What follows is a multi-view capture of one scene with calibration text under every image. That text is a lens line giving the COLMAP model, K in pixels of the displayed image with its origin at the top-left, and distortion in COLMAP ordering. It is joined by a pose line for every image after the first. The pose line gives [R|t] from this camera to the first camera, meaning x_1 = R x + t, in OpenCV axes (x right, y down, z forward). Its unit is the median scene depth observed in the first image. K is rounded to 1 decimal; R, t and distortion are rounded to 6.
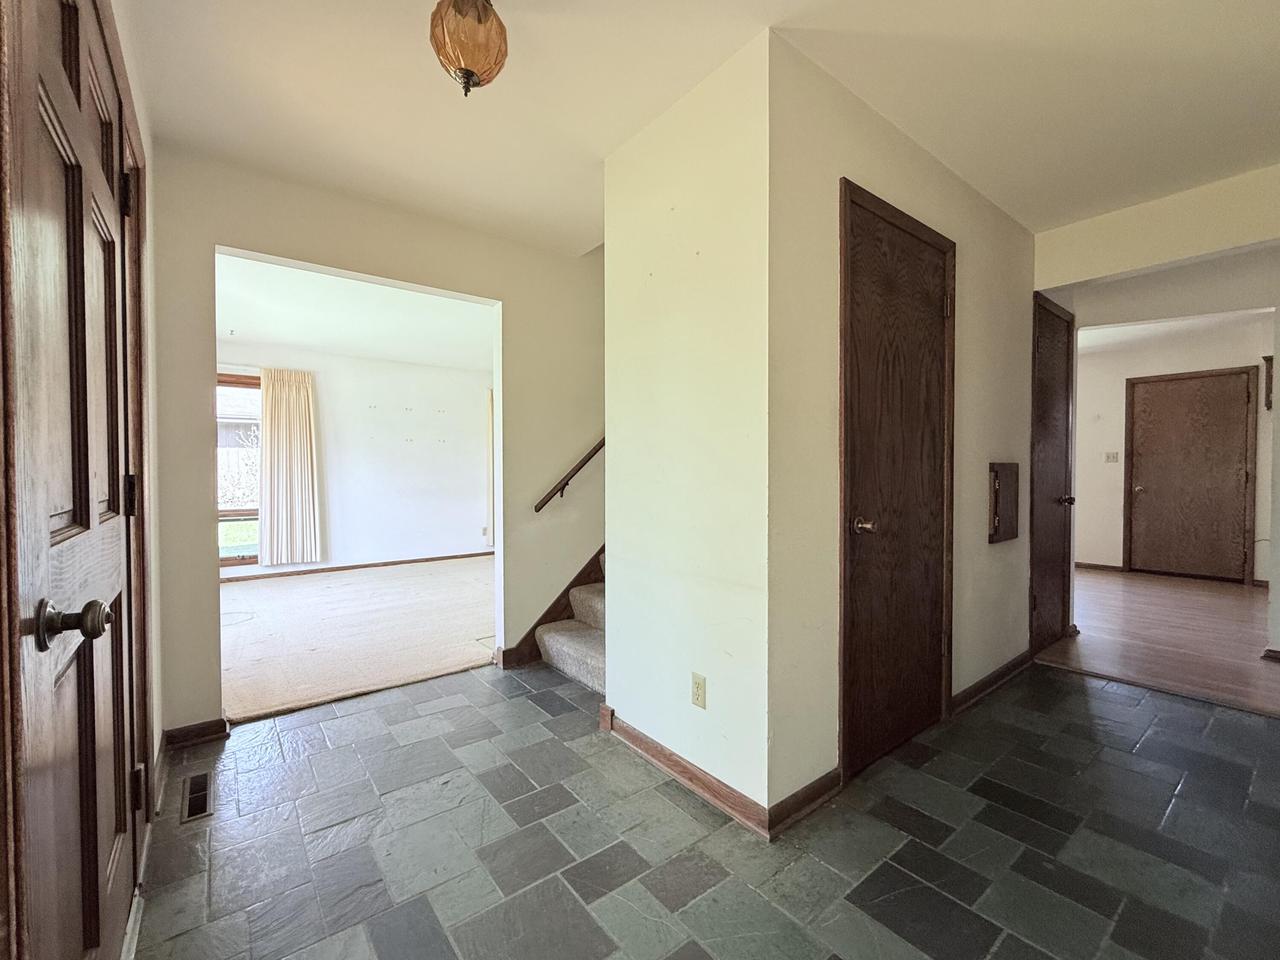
lens RADIAL K [[540.4, 0, 640.0], [0, 540.4, 480.0], [0, 0, 1]] dist [0.000084, 0.000149]
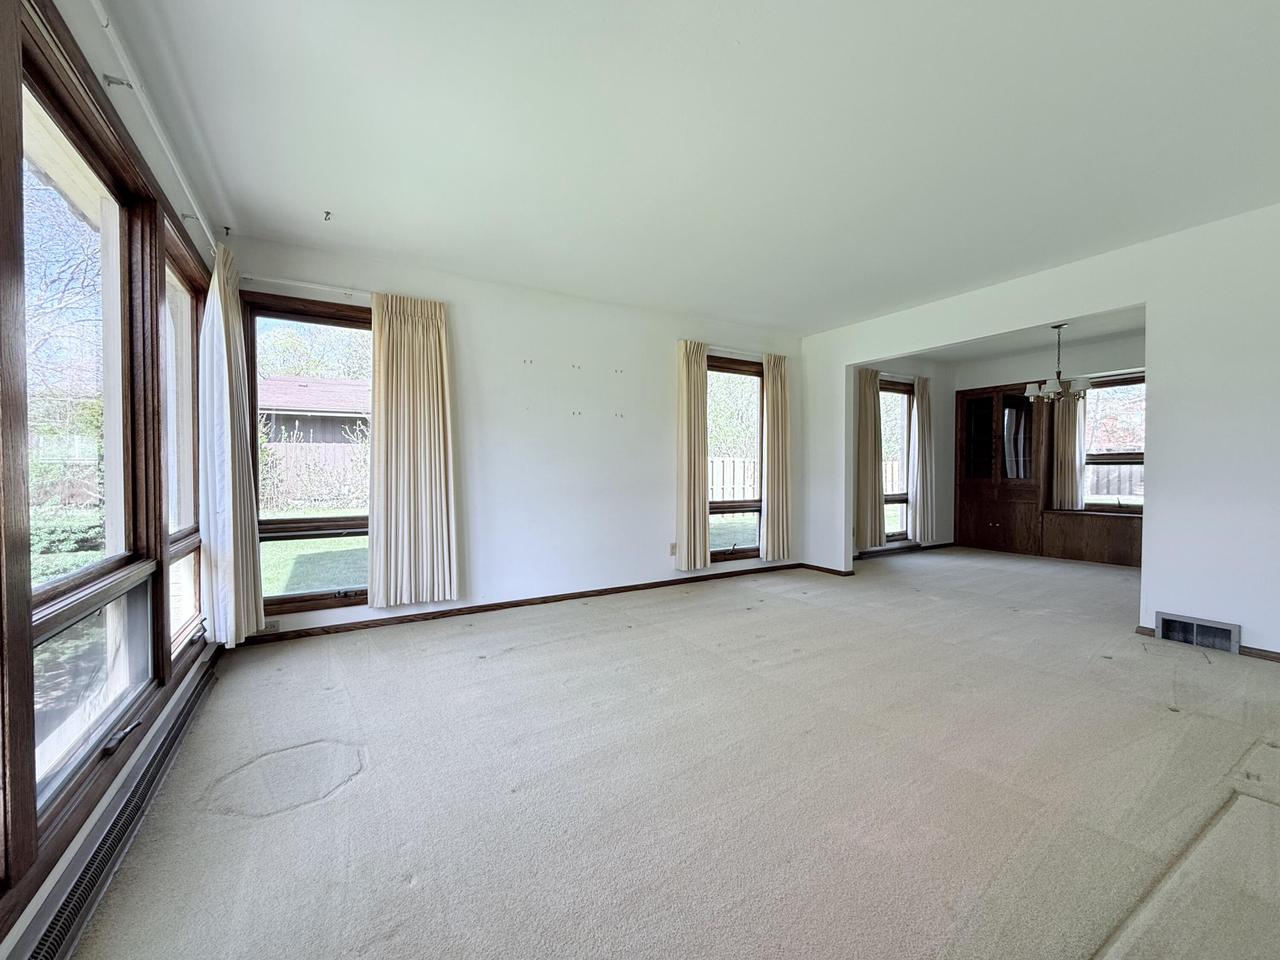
lens RADIAL K [[515.9, 0, 641.1], [0, 515.9, 480.1], [0, 0, 1]] dist [0.000555, 0.000621]
pose [[0.992432, -0.000388, -0.122791, -0.310580], [0.000433, 1.000000, 0.000344, 0.008985], [0.122791, -0.000394, 0.992432, 0.433696]]
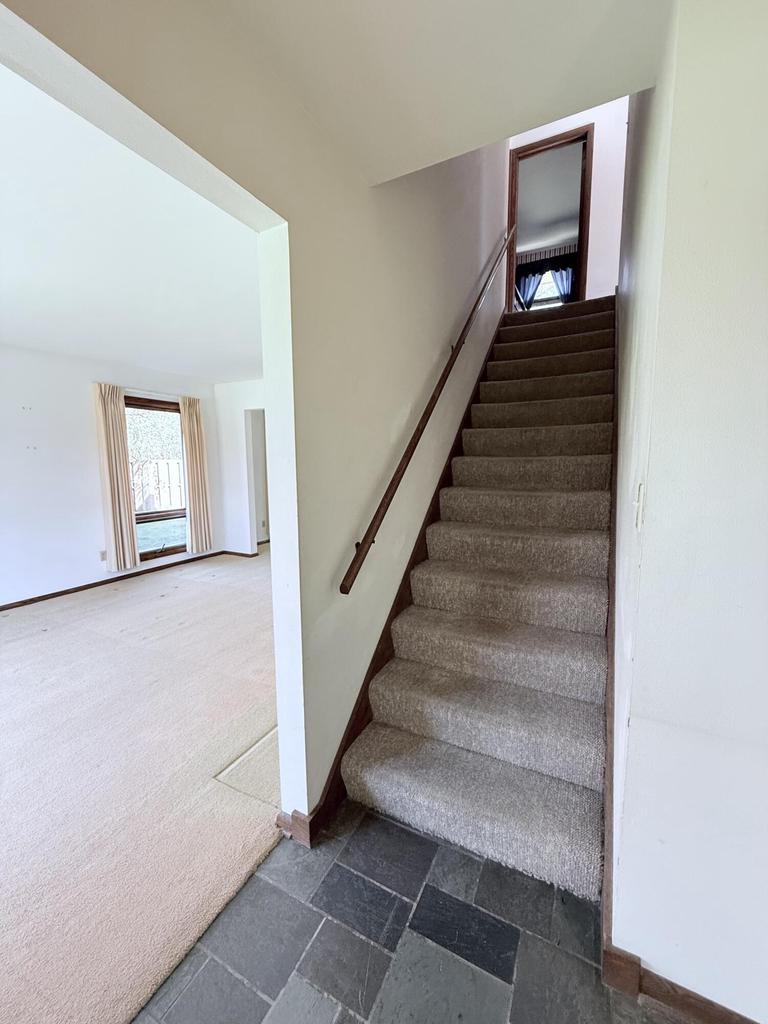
lens RADIAL K [[412.7, 0, 382.4], [0, 412.7, 507.0], [0, 0, 1]] dist [0.000555, 0.000621]
pose [[0.910580, -0.056626, 0.409436, -0.188498], [0.015744, 0.994604, 0.102543, -0.049972], [-0.413033, -0.086928, 0.906558, 0.302831]]
